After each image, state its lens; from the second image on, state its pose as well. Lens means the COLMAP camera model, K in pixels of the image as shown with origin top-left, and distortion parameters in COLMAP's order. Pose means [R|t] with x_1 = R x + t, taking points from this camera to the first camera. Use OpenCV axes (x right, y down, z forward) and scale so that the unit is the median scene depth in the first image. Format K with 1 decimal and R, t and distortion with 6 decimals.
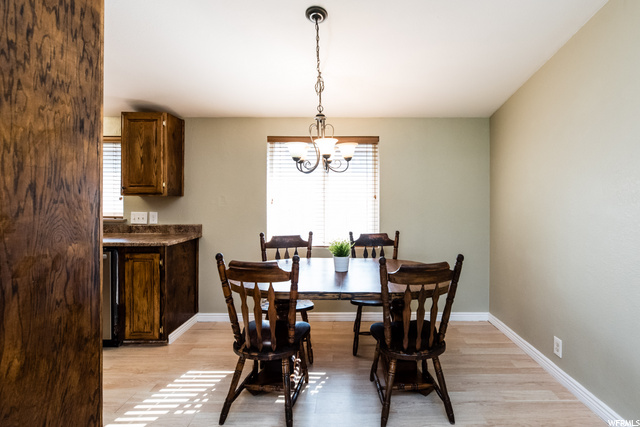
lens RADIAL K [[281.1, 0, 322.3], [0, 281.1, 207.4], [0, 0, 1]] dist [-0.001543, -0.000178]
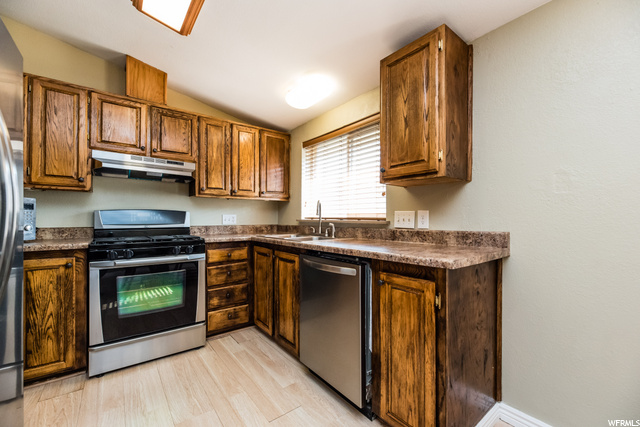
lens RADIAL K [[281.1, 0, 322.3], [0, 281.1, 207.4], [0, 0, 1]] dist [-0.001543, -0.000178]
pose [[0.634785, -0.029164, -0.772138, -0.288544], [-0.016862, 0.998527, -0.051578, 0.055534], [0.772505, 0.045760, 0.633358, 0.476373]]
